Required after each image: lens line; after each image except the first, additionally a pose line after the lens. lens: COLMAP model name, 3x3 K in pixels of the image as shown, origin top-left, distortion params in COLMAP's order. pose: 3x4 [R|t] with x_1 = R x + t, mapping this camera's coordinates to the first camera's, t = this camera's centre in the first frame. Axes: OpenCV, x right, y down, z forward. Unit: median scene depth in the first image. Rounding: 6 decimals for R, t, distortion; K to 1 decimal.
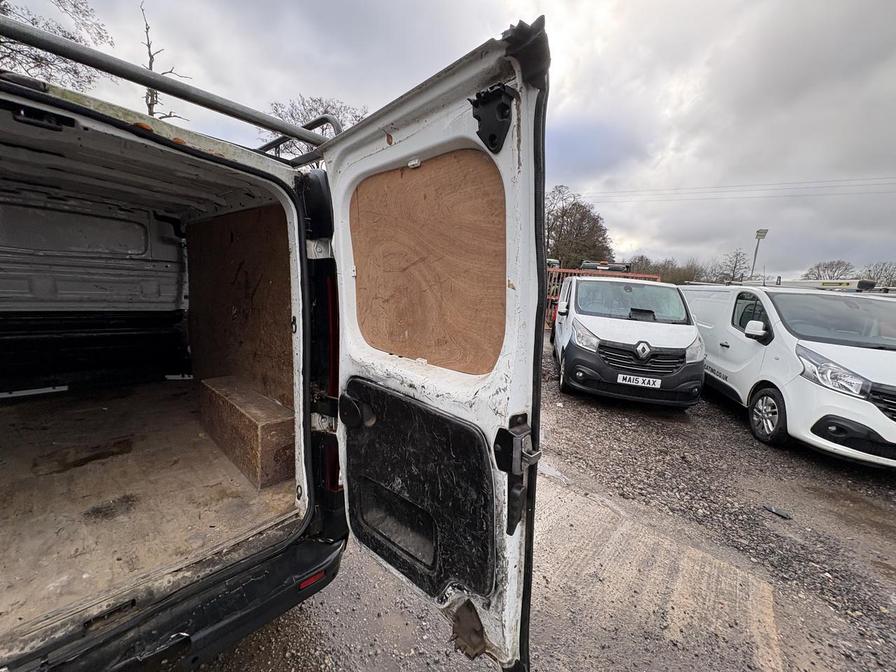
lens RADIAL K [[356.0, 0, 449.0], [0, 356.0, 338.1], [0, 0, 1]] dist [0.000068, -0.000138]
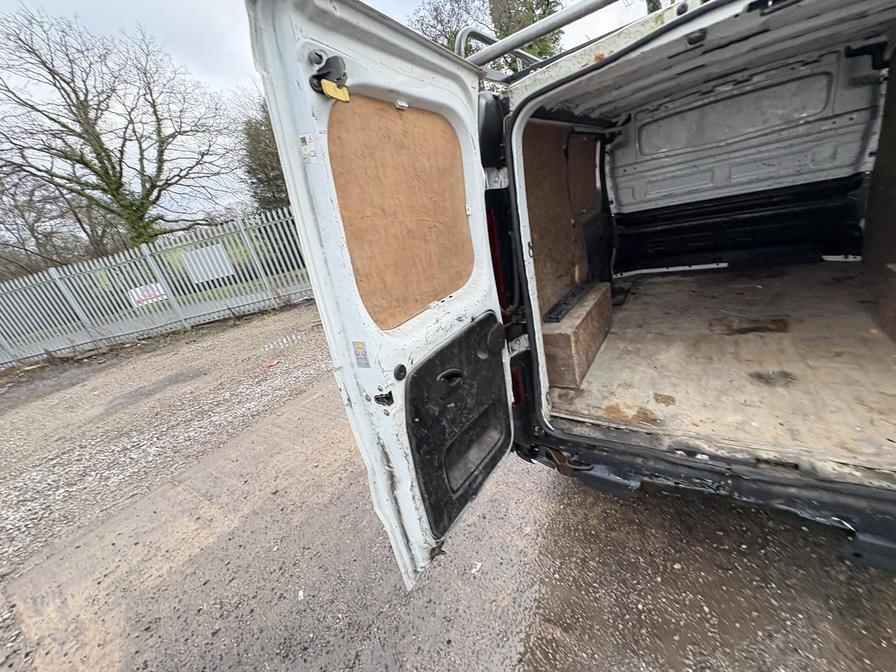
lens RADIAL K [[356.0, 0, 446.4], [0, 356.0, 334.9], [0, 0, 1]] dist [0.000068, -0.000138]
pose [[0.136706, 0.241212, -0.960795, -0.048962], [0.085343, 0.963427, 0.254016, -0.024309], [0.986929, -0.116723, 0.111121, -0.119239]]
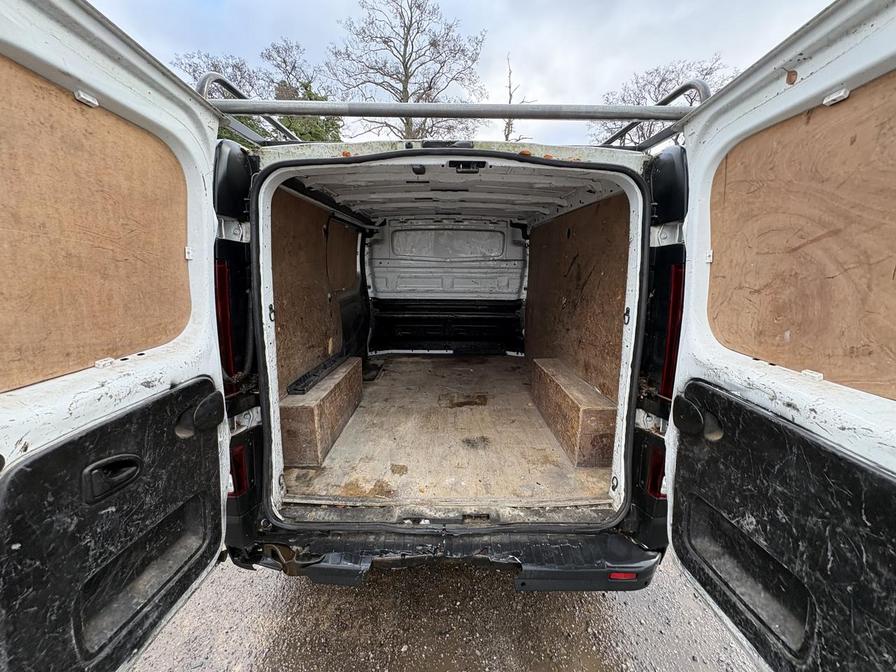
lens RADIAL K [[356.0, 0, 447.7], [0, 356.0, 337.6], [0, 0, 1]] dist [0.000068, -0.000138]
pose [[0.679205, 0.090020, -0.728407, -0.051195], [-0.071086, 0.995852, 0.056788, 0.000532], [0.730498, 0.013209, 0.682788, -0.032929]]
